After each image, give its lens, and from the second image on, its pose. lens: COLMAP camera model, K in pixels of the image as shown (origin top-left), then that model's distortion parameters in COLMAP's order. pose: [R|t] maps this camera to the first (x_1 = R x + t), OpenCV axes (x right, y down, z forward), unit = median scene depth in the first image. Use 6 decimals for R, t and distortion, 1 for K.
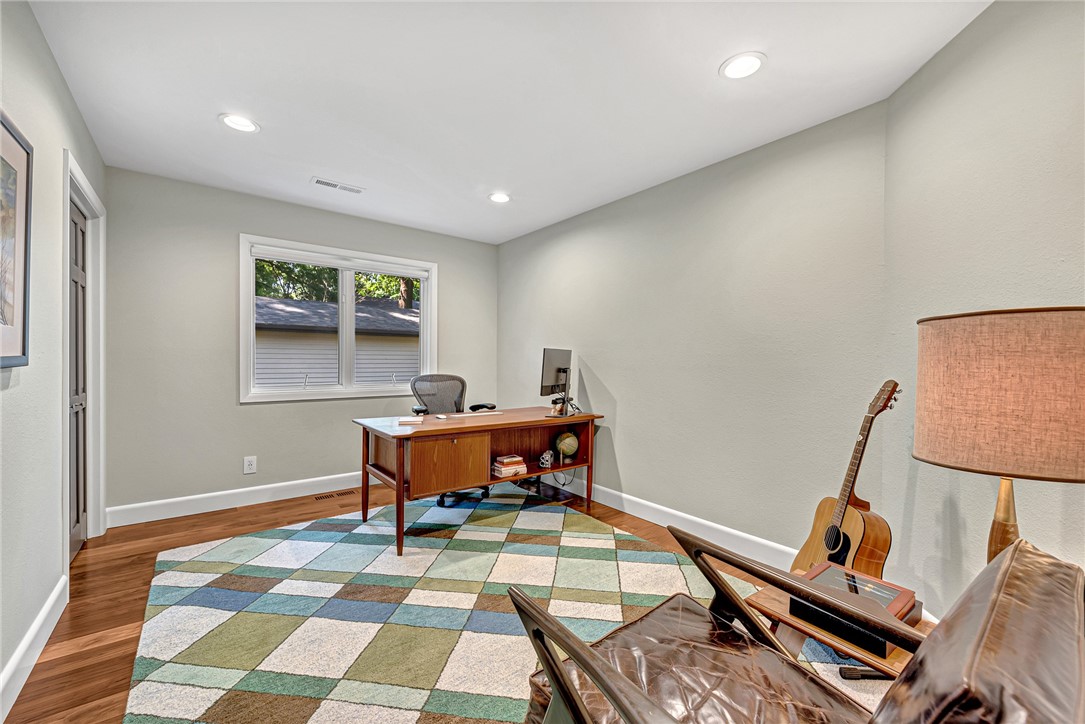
lens RADIAL K [[441.3, 0, 542.5], [0, 441.3, 362.0], [0, 0, 1]] dist [0.006146, -0.000283]
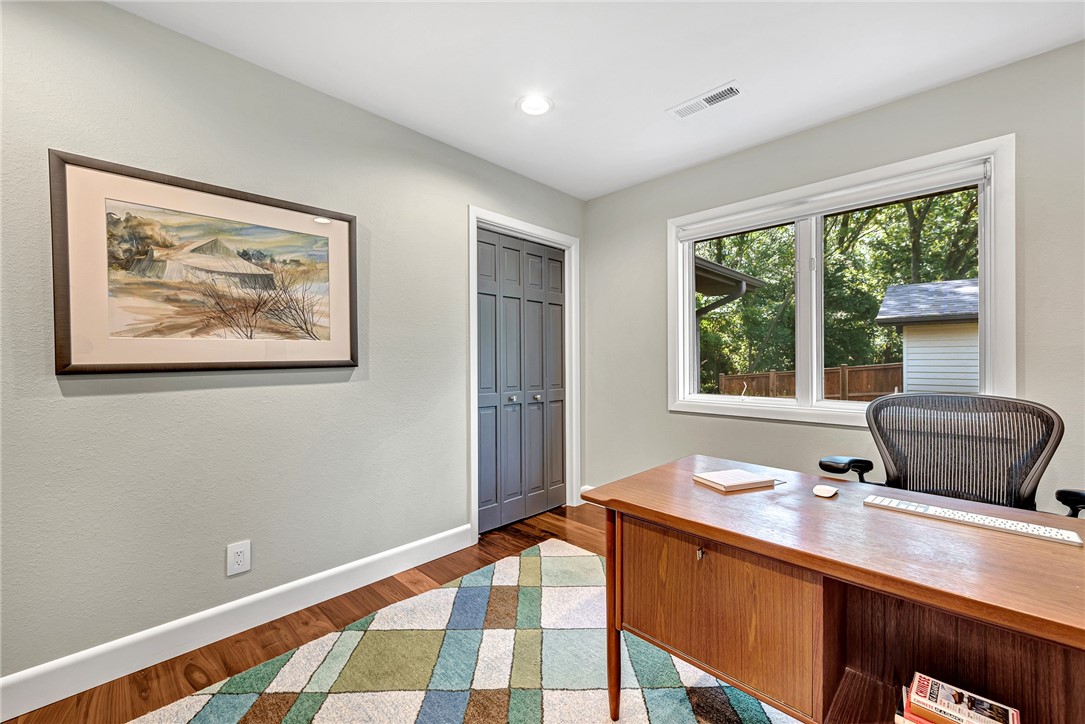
lens RADIAL K [[441.3, 0, 542.5], [0, 441.3, 362.0], [0, 0, 1]] dist [0.006146, -0.000283]
pose [[0.126852, -0.003950, -0.991914, 0.210935], [-0.001875, 0.999989, -0.004222, -0.000788], [0.991920, 0.002395, 0.126843, 0.835846]]
